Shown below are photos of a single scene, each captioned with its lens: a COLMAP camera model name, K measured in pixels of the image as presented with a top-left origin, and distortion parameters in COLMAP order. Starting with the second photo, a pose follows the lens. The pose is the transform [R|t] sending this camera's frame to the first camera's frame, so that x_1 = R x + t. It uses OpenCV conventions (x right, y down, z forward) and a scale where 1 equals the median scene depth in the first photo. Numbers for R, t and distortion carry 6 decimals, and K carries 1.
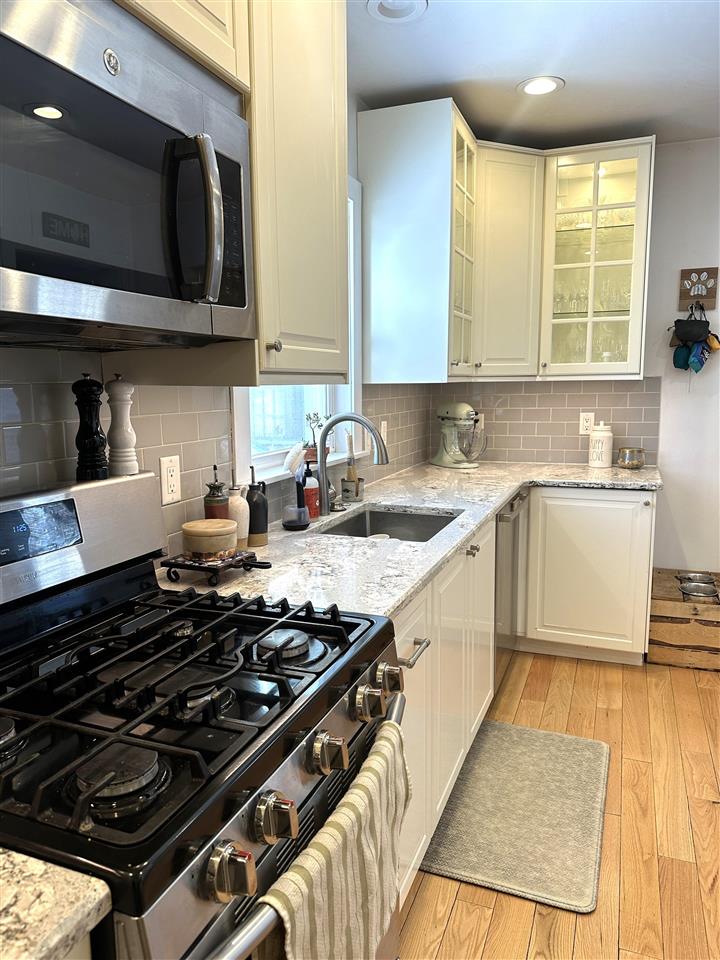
lens RADIAL K [[676.2, 0, 362.8], [0, 676.2, 485.9], [0, 0, 1]] dist [0.041507, -0.036131]
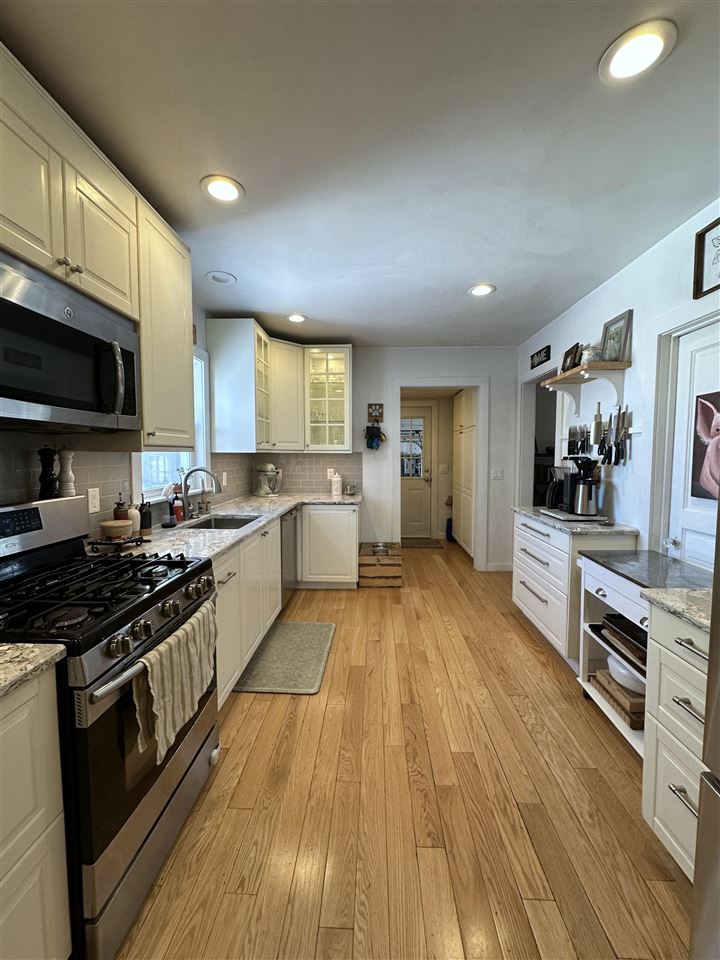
lens RADIAL K [[383.7, 0, 360.6], [0, 383.7, 481.7], [0, 0, 1]] dist [-0.003223, 0.001313]
pose [[0.944453, -0.012189, 0.328420, 0.048828], [0.038389, 0.996563, -0.073411, 0.030169], [-0.326396, 0.081941, 0.941675, -0.179326]]
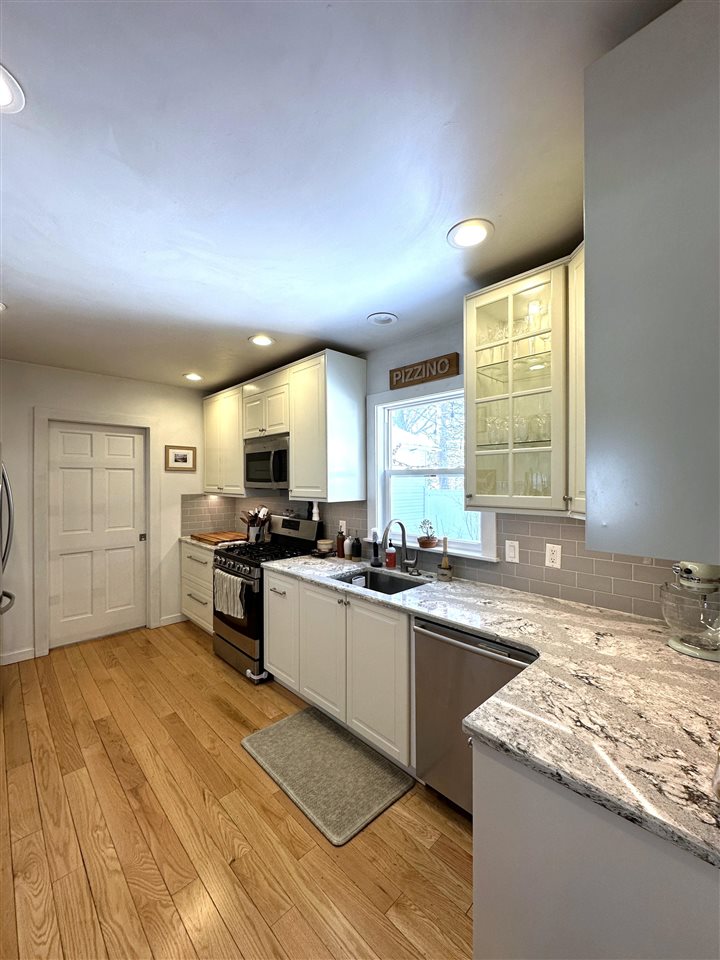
lens RADIAL K [[383.7, 0, 360.1], [0, 383.7, 481.2], [0, 0, 1]] dist [-0.003223, 0.001313]
pose [[-0.413820, 0.011376, -0.910288, 0.902675], [-0.130454, 0.988861, 0.071663, -0.250943], [0.900963, 0.148407, -0.407727, 1.201985]]
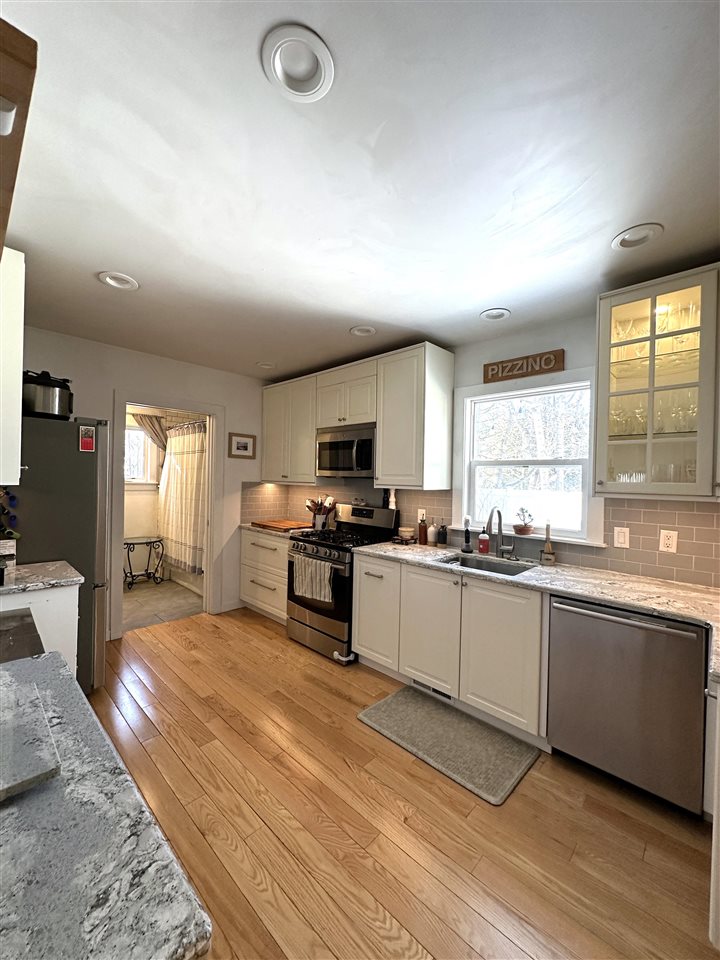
lens RADIAL K [[383.7, 0, 360.3], [0, 383.7, 481.3], [0, 0, 1]] dist [-0.003223, 0.001313]
pose [[-0.378344, 0.006105, -0.925645, 1.058456], [-0.157127, 0.985043, 0.070720, -0.179664], [0.912232, 0.172200, -0.371726, 0.939013]]
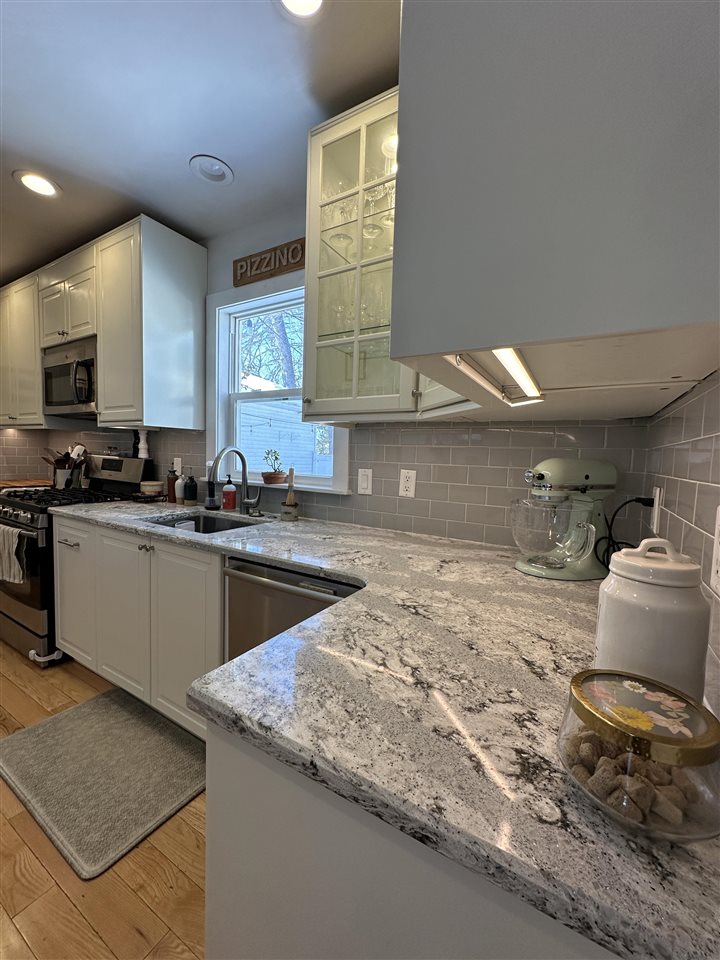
lens RADIAL K [[383.7, 0, 361.0], [0, 383.7, 481.9], [0, 0, 1]] dist [-0.003223, 0.001313]
pose [[-0.159517, 0.070528, -0.984673, 0.703169], [-0.178610, 0.978922, 0.099051, -0.151354], [0.970903, 0.191673, -0.143557, 1.276331]]
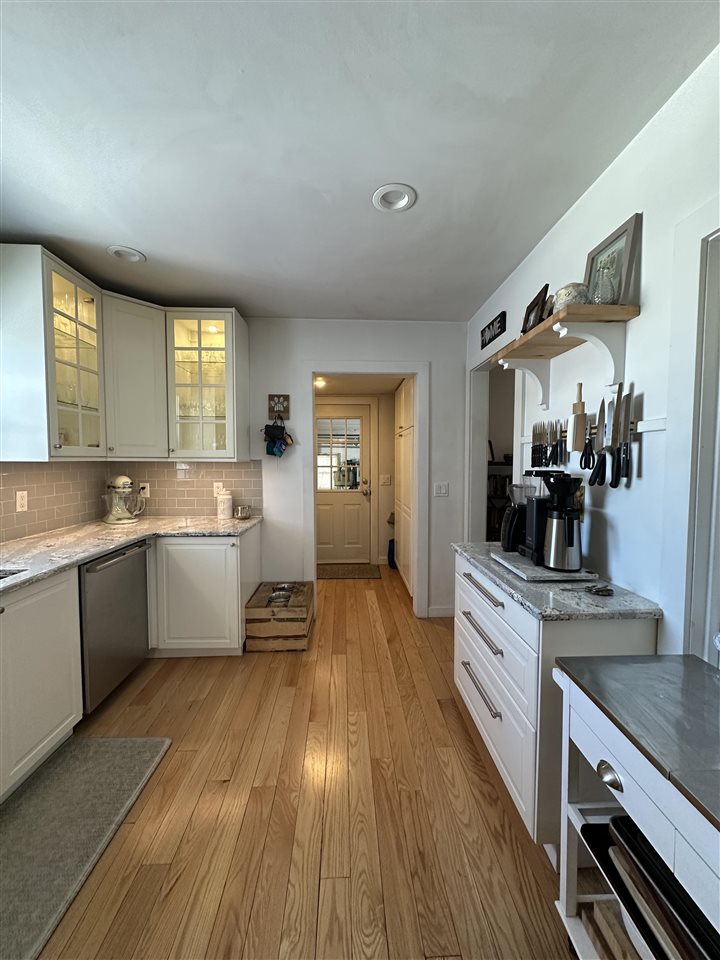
lens RADIAL K [[383.7, 0, 357.7], [0, 383.7, 481.6], [0, 0, 1]] dist [-0.003223, 0.001313]
pose [[0.915882, -0.008209, 0.401363, 0.397769], [0.046107, 0.995326, -0.084857, -0.033452], [-0.398791, 0.096224, 0.911980, 0.145186]]
